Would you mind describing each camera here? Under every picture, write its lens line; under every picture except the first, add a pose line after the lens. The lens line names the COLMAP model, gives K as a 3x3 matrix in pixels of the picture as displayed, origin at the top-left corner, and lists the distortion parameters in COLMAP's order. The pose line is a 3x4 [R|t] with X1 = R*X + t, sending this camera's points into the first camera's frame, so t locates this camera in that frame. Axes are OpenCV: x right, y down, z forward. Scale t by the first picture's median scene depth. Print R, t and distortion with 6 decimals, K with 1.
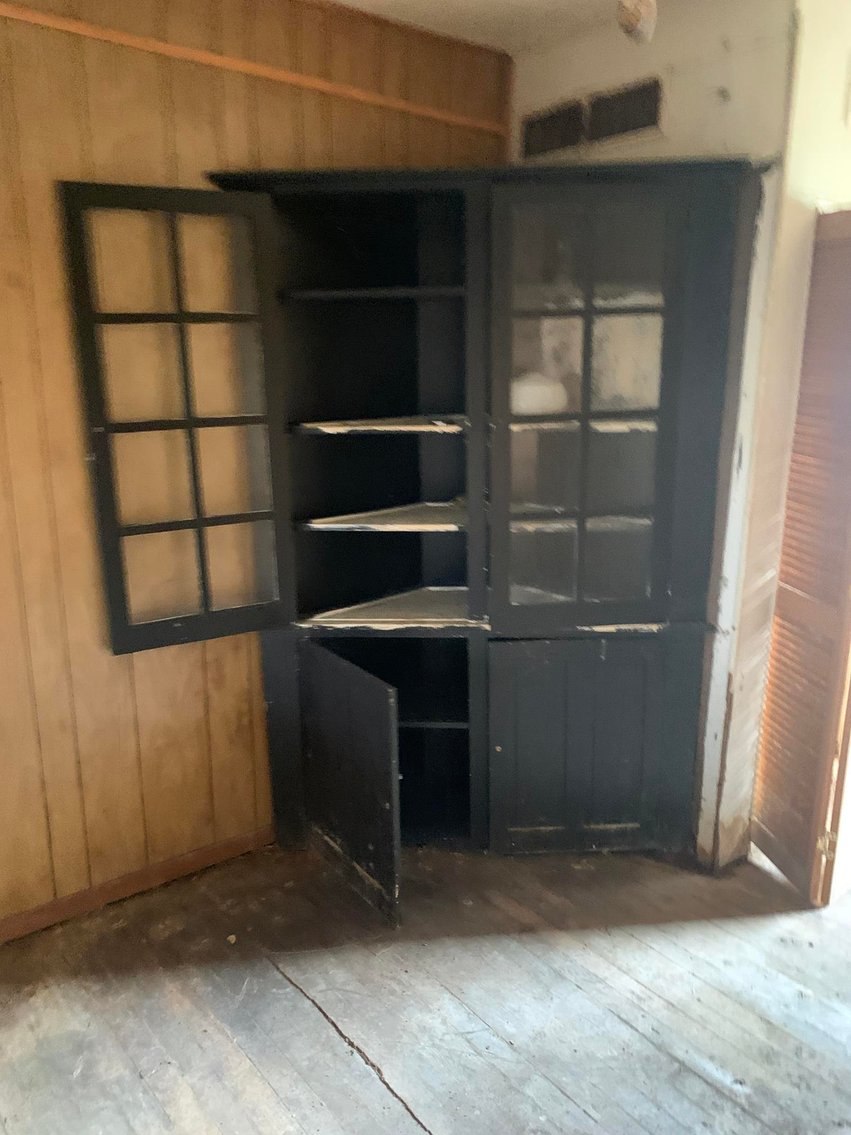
lens RADIAL K [[858.1, 0, 424.6], [0, 858.1, 553.3], [0, 0, 1]] dist [0.041571, -0.027700]
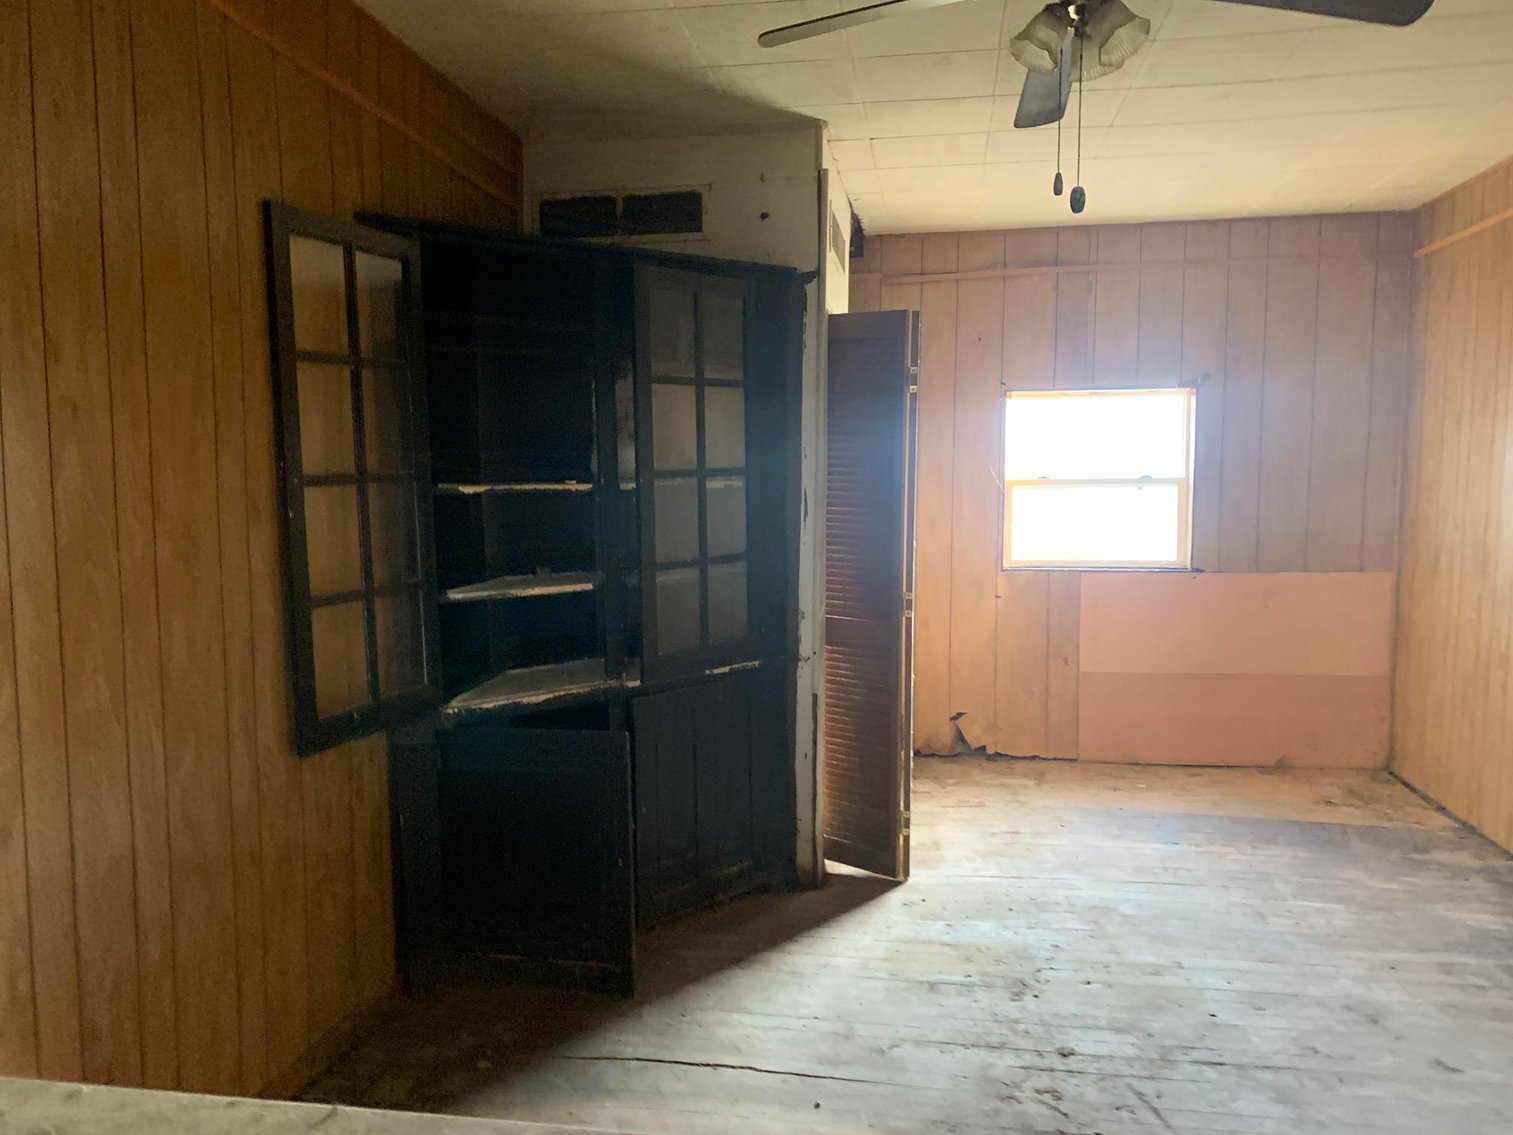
lens RADIAL K [[1143.8, 0, 757.5], [0, 1143.8, 561.2], [0, 0, 1]] dist [0.041571, -0.027700]
pose [[0.743692, -0.052323, 0.666472, -0.702261], [0.158013, 0.982442, -0.099192, 0.103287], [-0.649580, 0.179080, 0.738902, -0.100256]]
